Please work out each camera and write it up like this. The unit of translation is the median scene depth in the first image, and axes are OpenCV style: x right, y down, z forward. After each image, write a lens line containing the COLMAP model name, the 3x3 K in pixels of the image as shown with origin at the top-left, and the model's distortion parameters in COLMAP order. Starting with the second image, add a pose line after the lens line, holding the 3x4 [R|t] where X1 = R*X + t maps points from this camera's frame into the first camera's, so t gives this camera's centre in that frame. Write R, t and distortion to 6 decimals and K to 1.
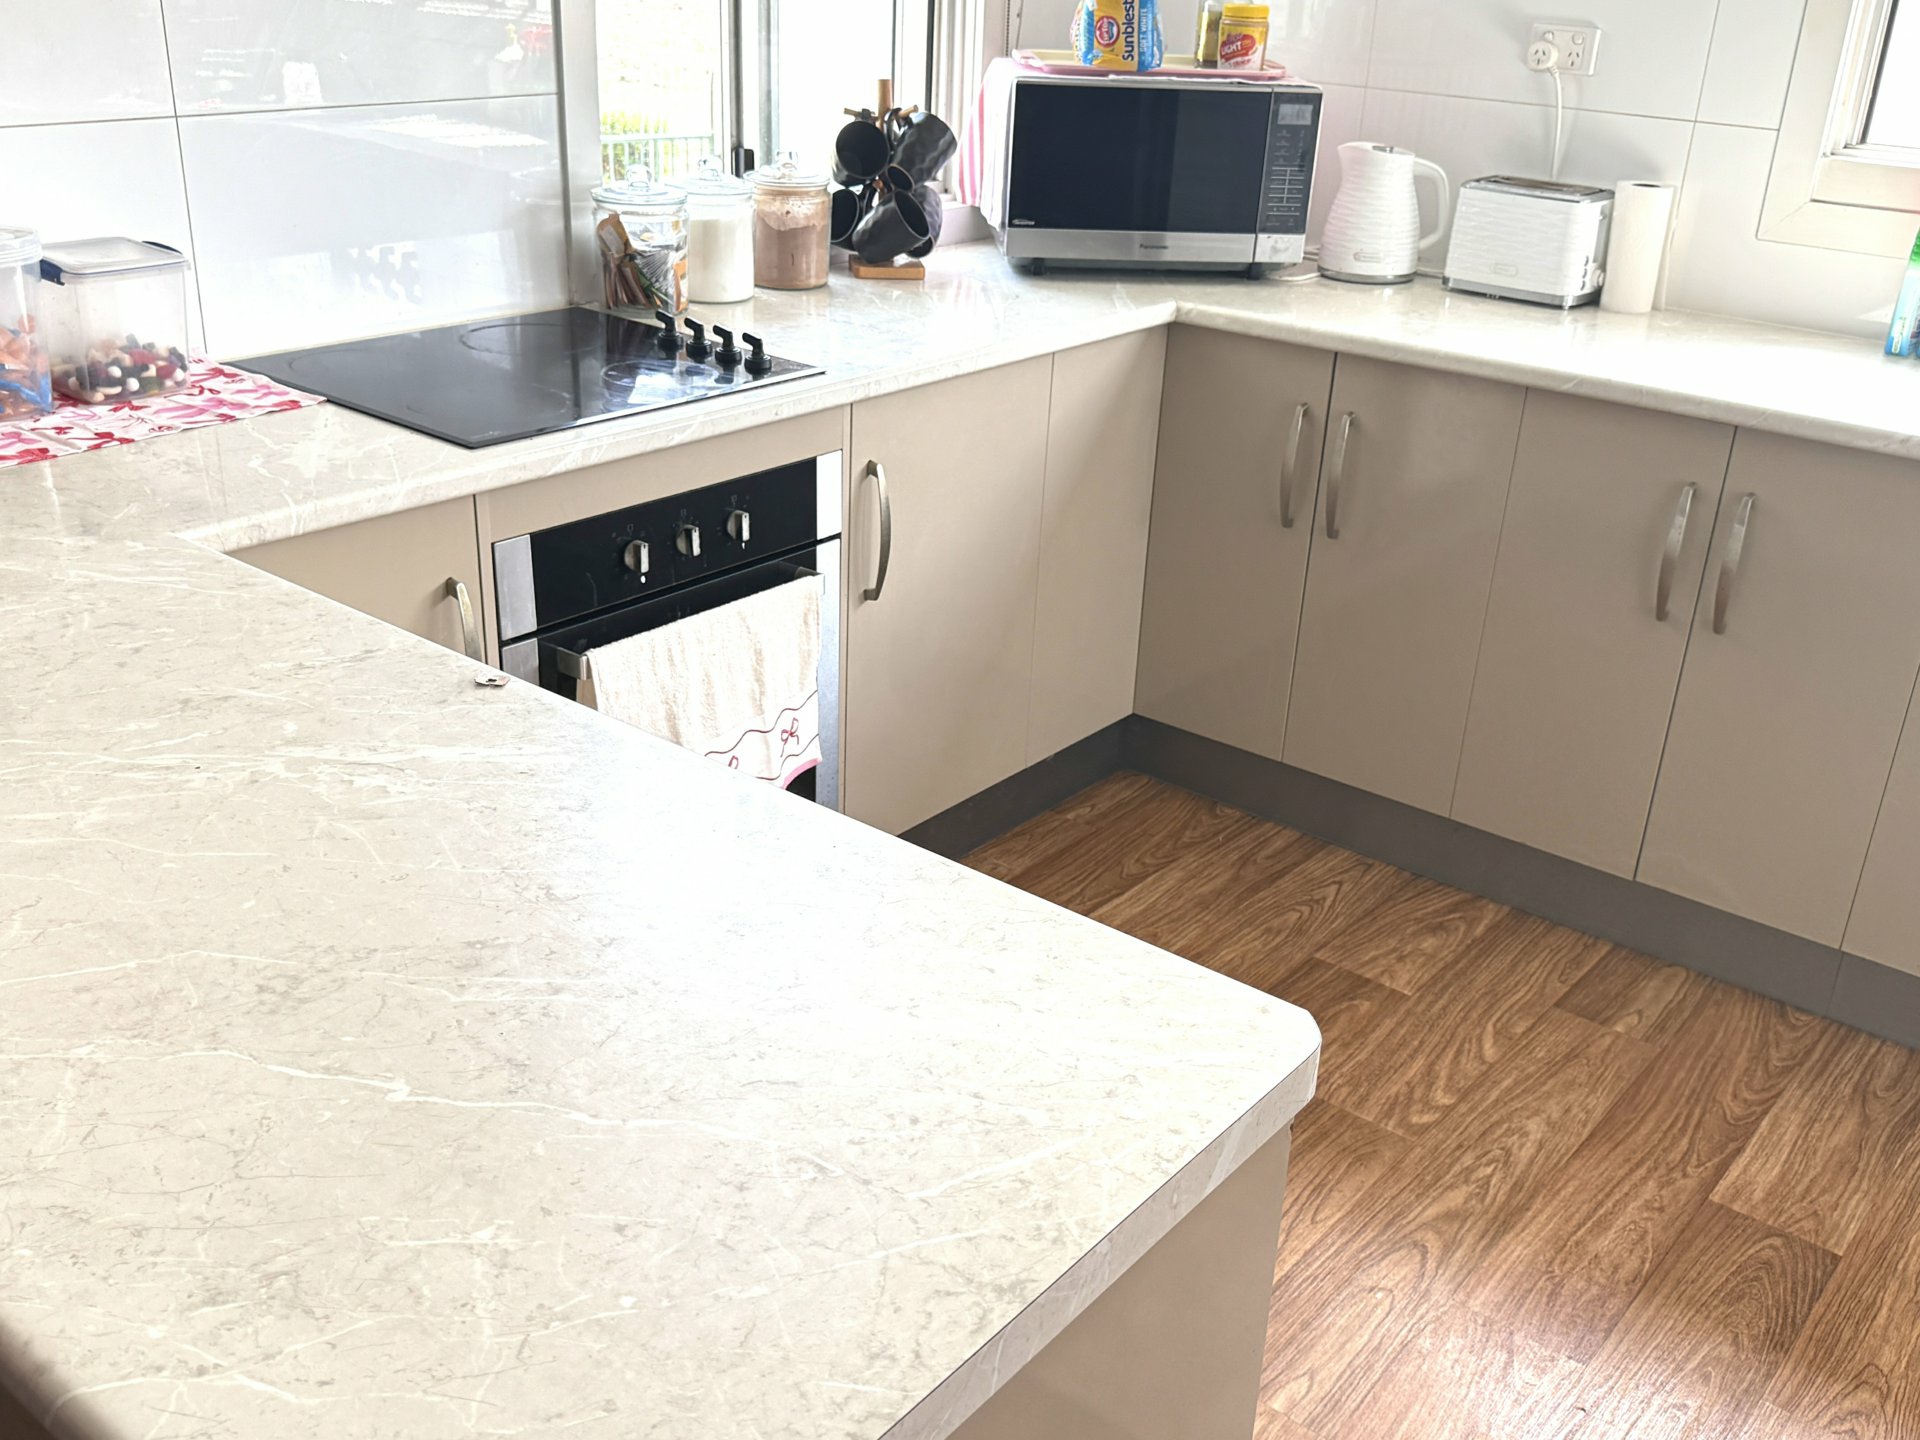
lens RADIAL K [[1806.4, 0, 960.0], [0, 1806.4, 720.0], [0, 0, 1]] dist [-0.006793, -0.015515]
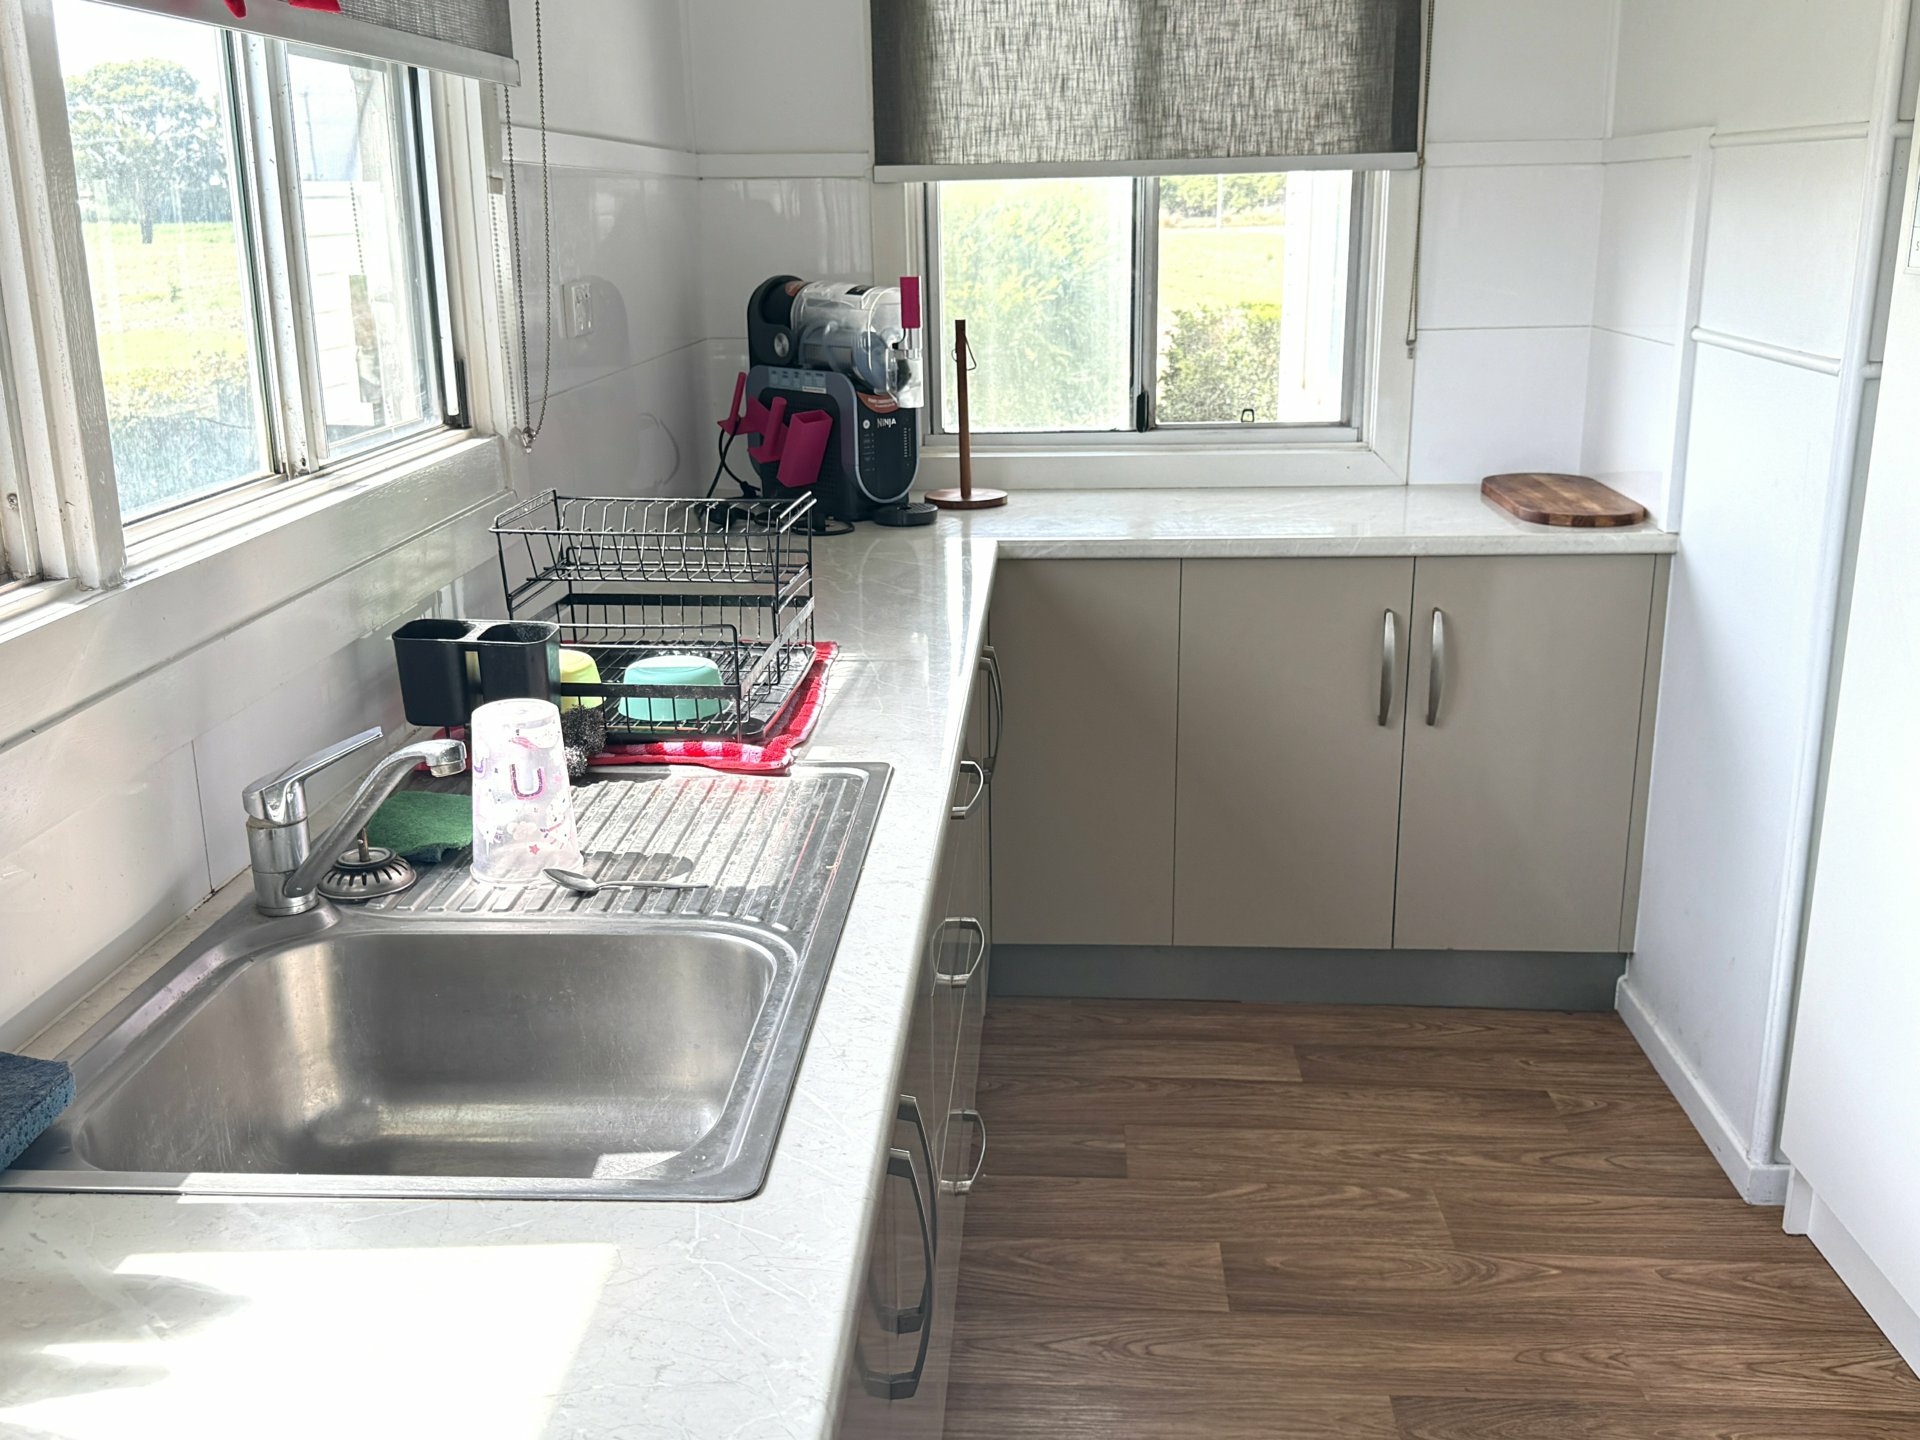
lens RADIAL K [[1806.4, 0, 960.0], [0, 1806.4, 720.0], [0, 0, 1]] dist [-0.006793, -0.015515]
pose [[-0.577414, -0.263132, 0.772887, -0.379244], [0.314759, 0.801722, 0.508102, -0.673029], [-0.753339, 0.536659, -0.380102, 1.480943]]
